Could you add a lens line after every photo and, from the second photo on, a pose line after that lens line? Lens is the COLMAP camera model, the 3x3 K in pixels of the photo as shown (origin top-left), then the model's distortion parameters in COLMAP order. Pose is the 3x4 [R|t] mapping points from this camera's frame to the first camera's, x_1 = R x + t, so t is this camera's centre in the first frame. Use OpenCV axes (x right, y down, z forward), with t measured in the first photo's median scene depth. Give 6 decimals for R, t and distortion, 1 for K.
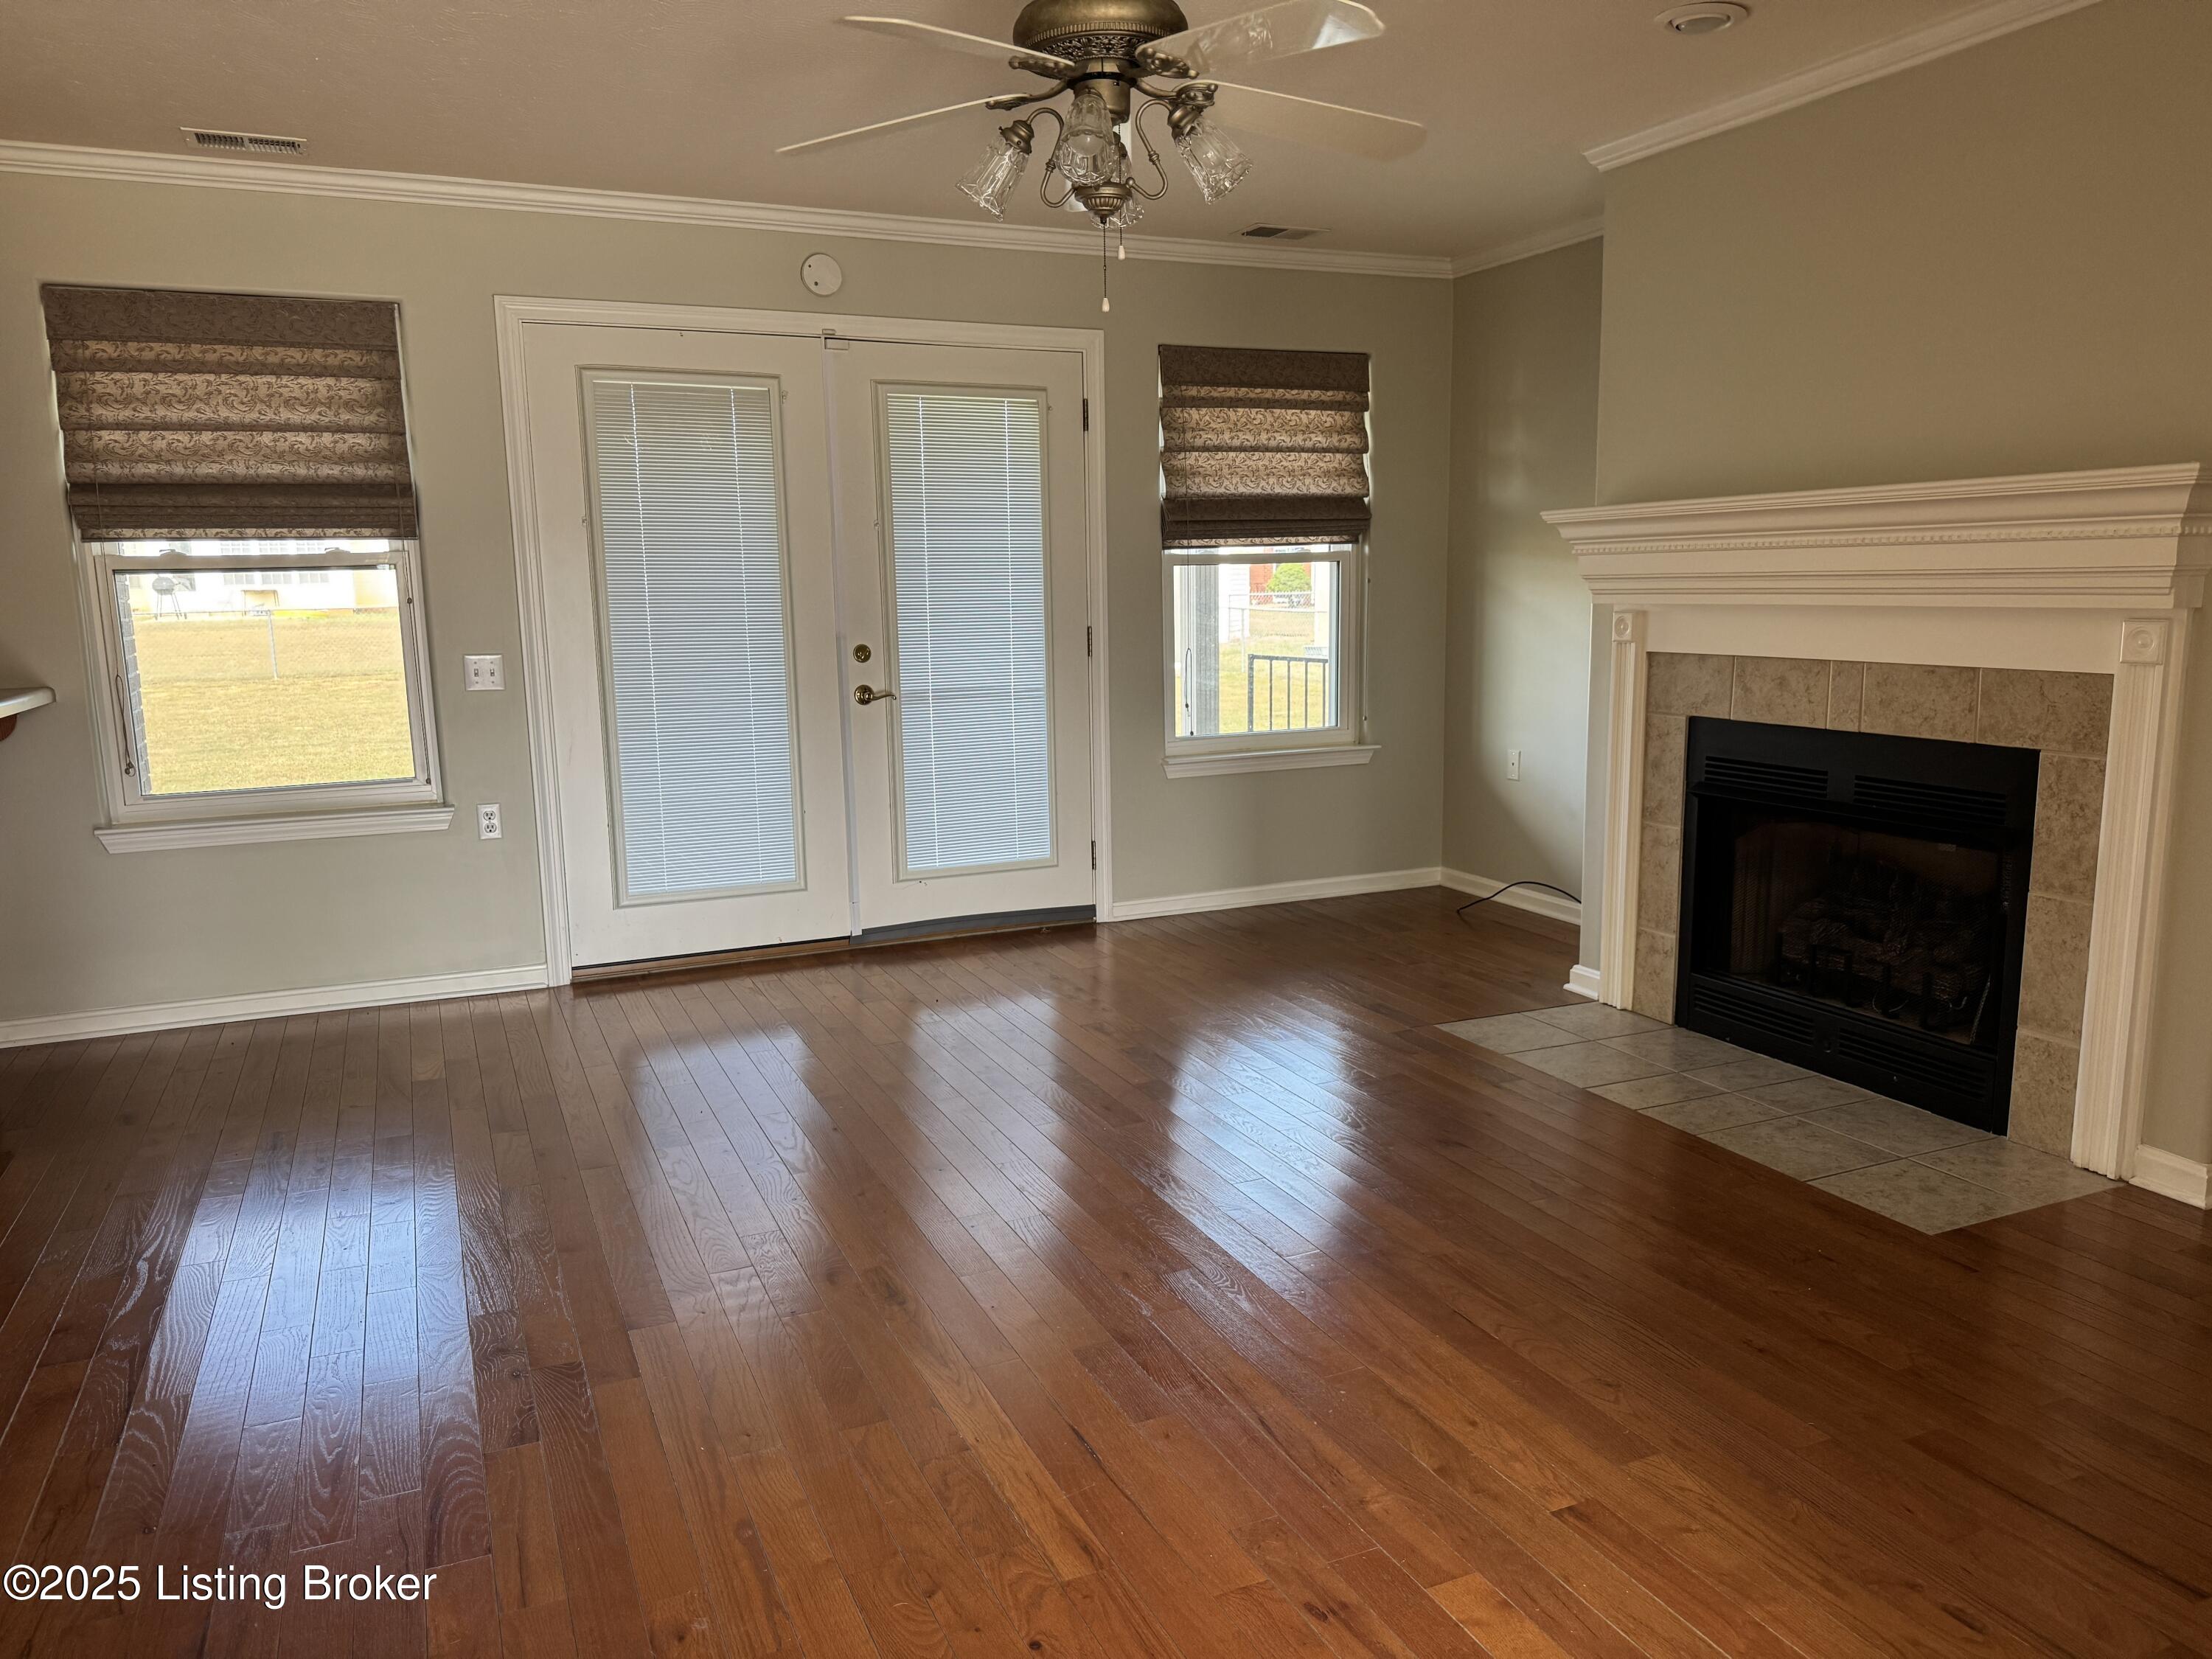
lens RADIAL K [[1551.9, 0, 1099.5], [0, 1551.9, 822.7], [0, 0, 1]] dist [0.041269, -0.049656]
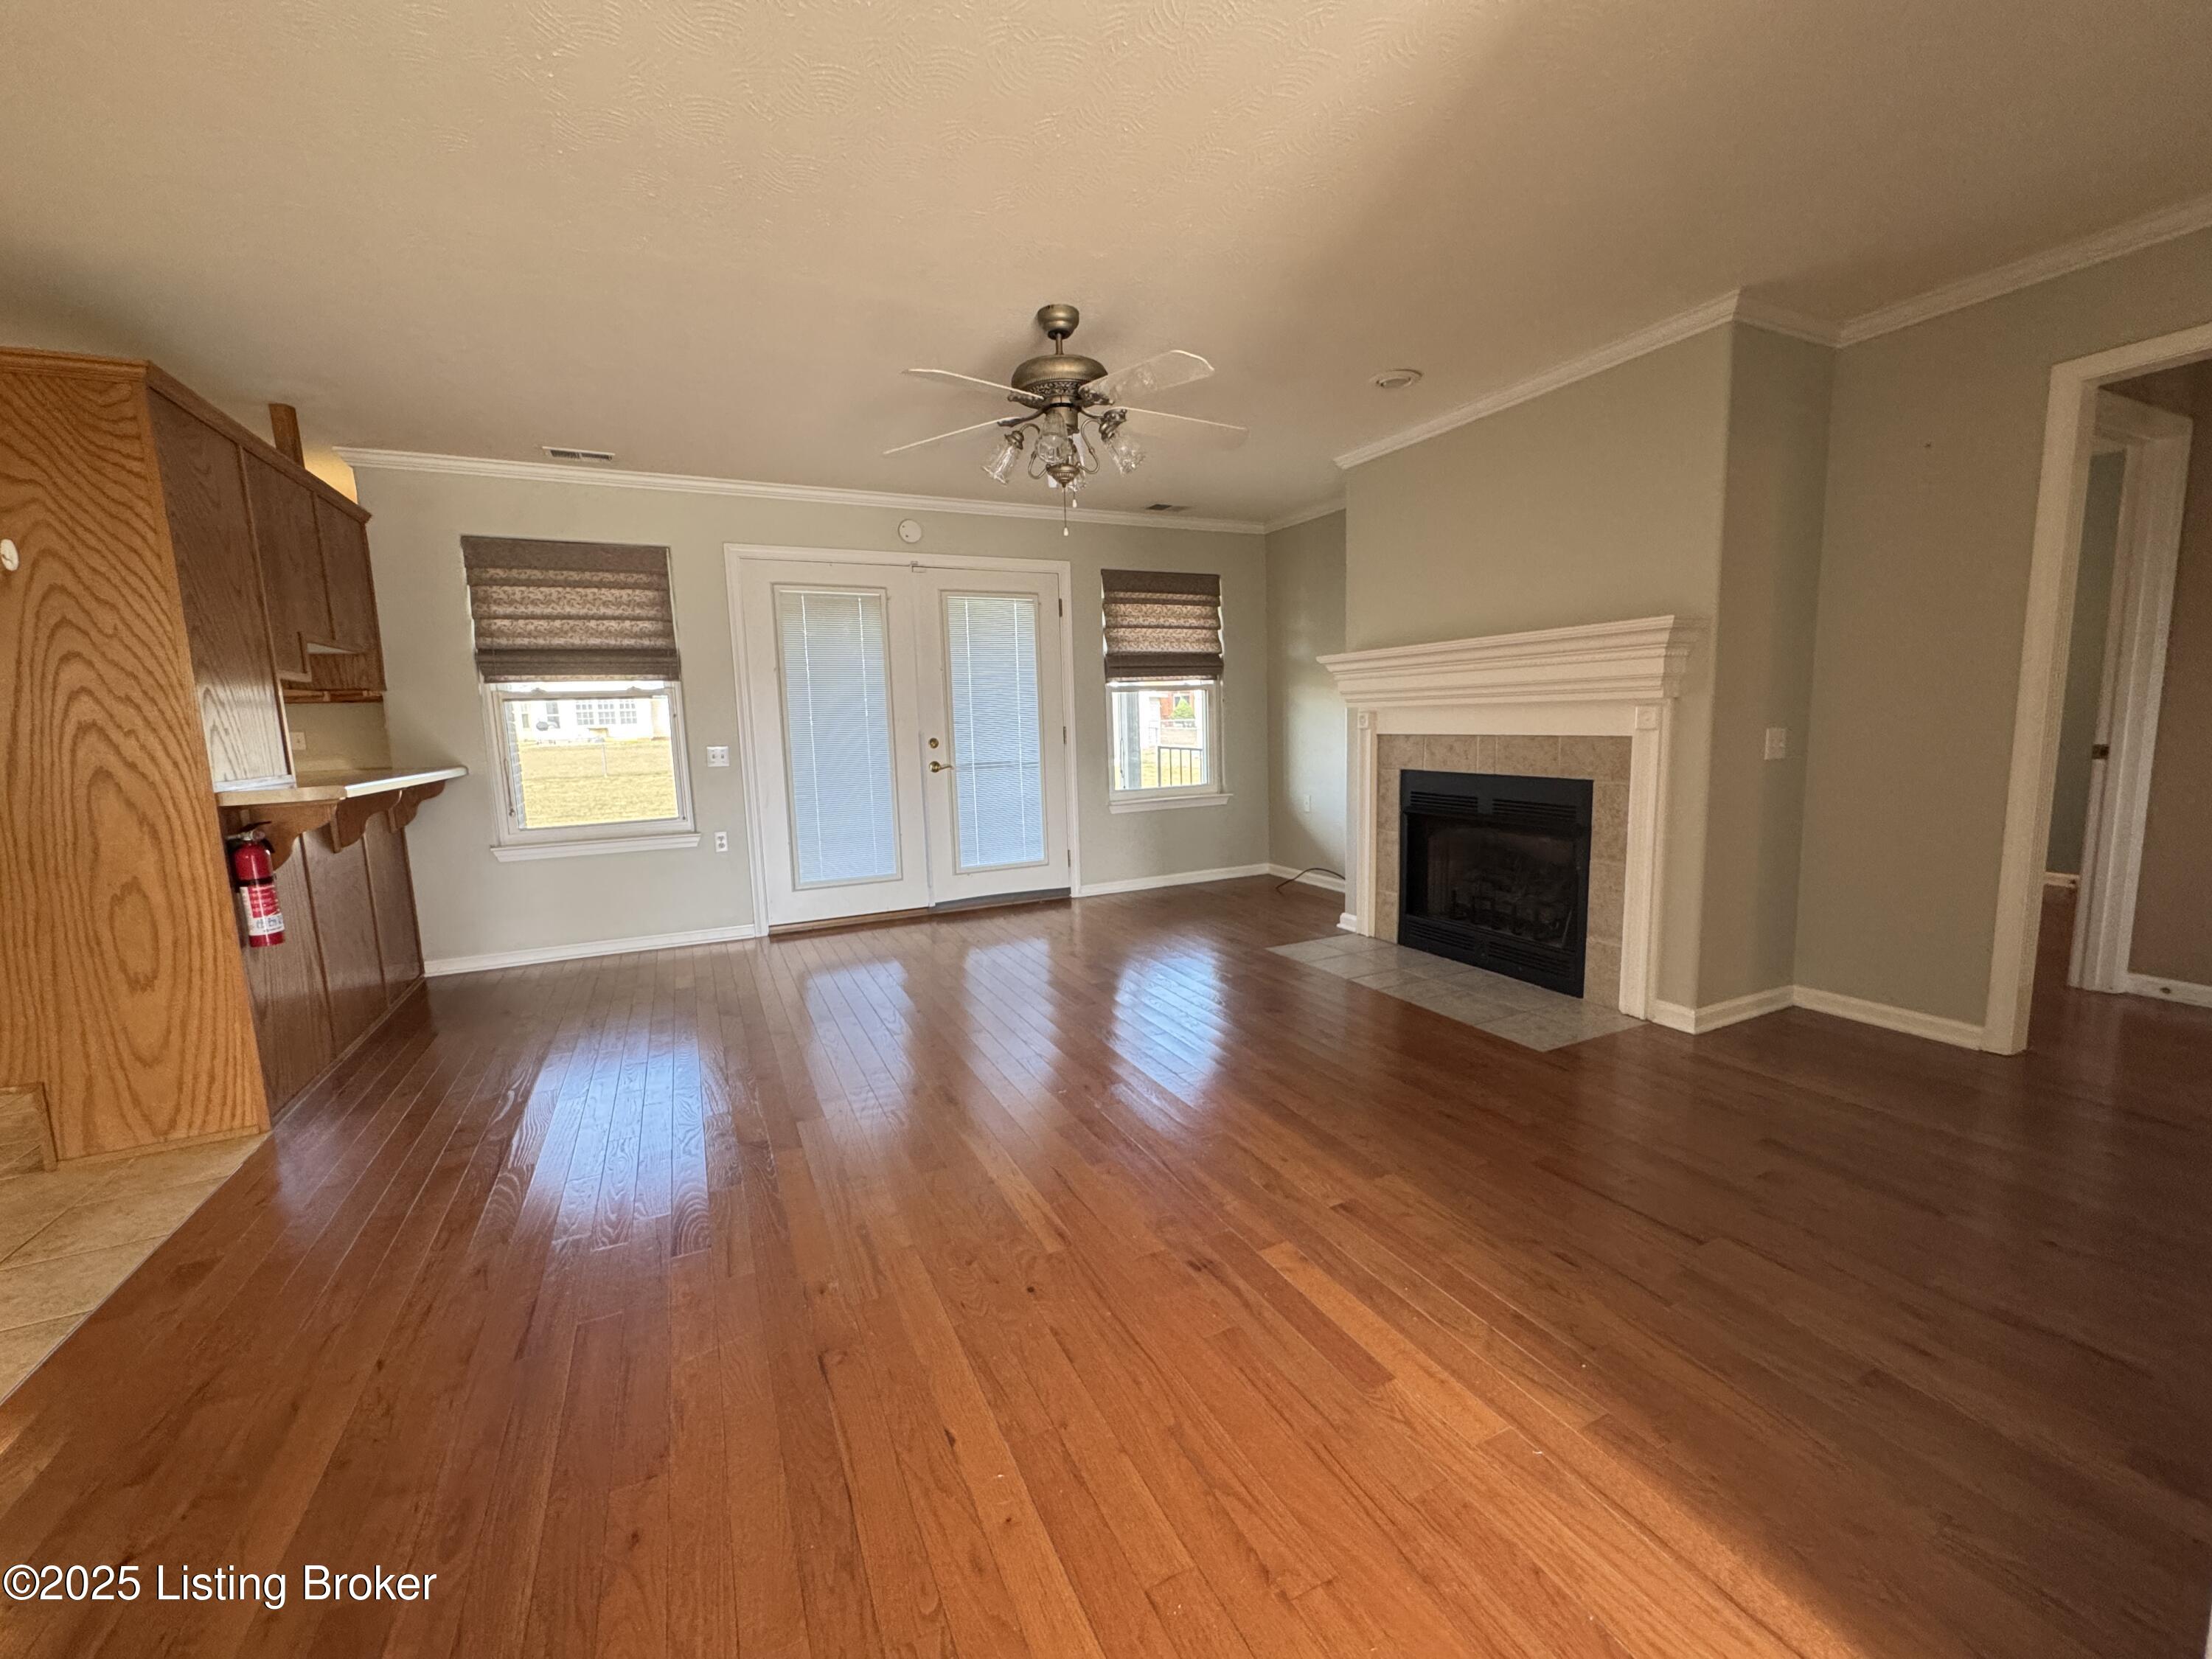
lens RADIAL K [[881.4, 0, 1101.0], [0, 881.4, 818.7], [0, 0, 1]] dist [-0.000037, 0.000604]
pose [[0.999503, -0.015826, 0.027270, 0.007522], [0.016839, 0.999160, -0.037354, 0.021170], [-0.026656, 0.037795, 0.998930, 0.007146]]
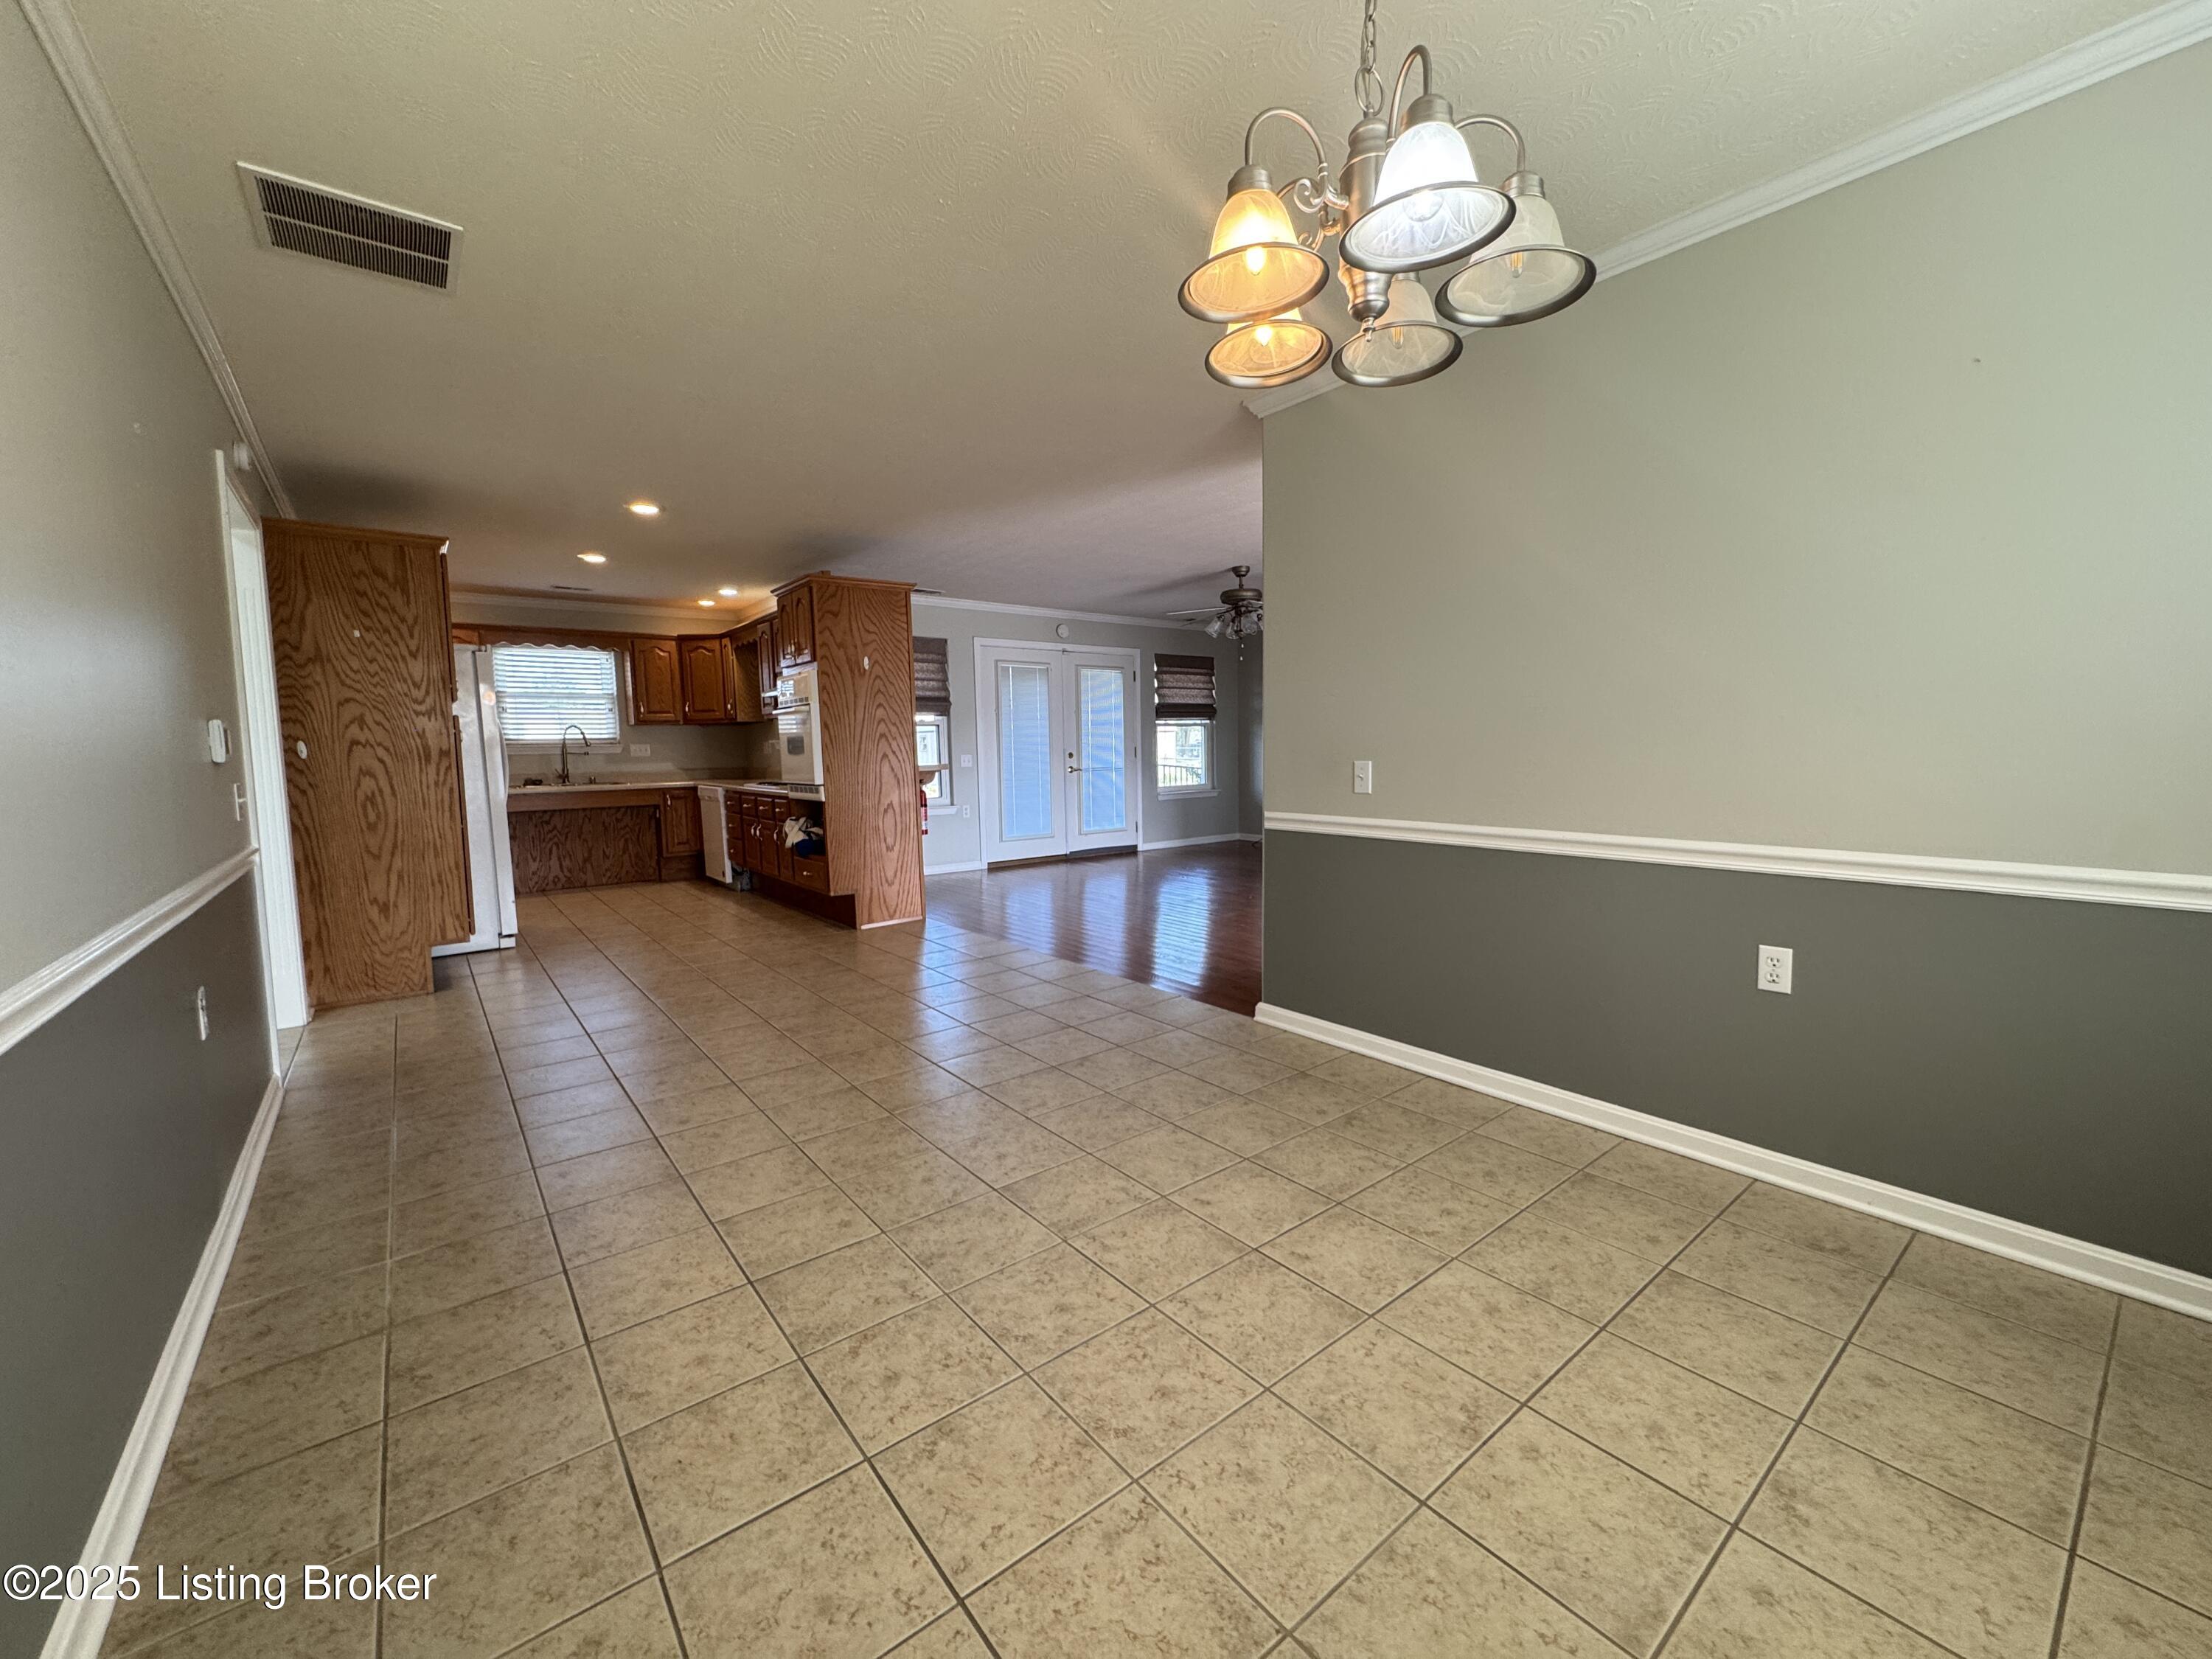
lens RADIAL K [[881.4, 0, 1103.6], [0, 881.4, 816.5], [0, 0, 1]] dist [-0.000037, 0.000604]
pose [[0.967732, -0.020866, 0.251117, -0.667277], [0.040124, 0.996610, -0.071817, 0.165639], [-0.248768, 0.079576, 0.965289, -0.792469]]
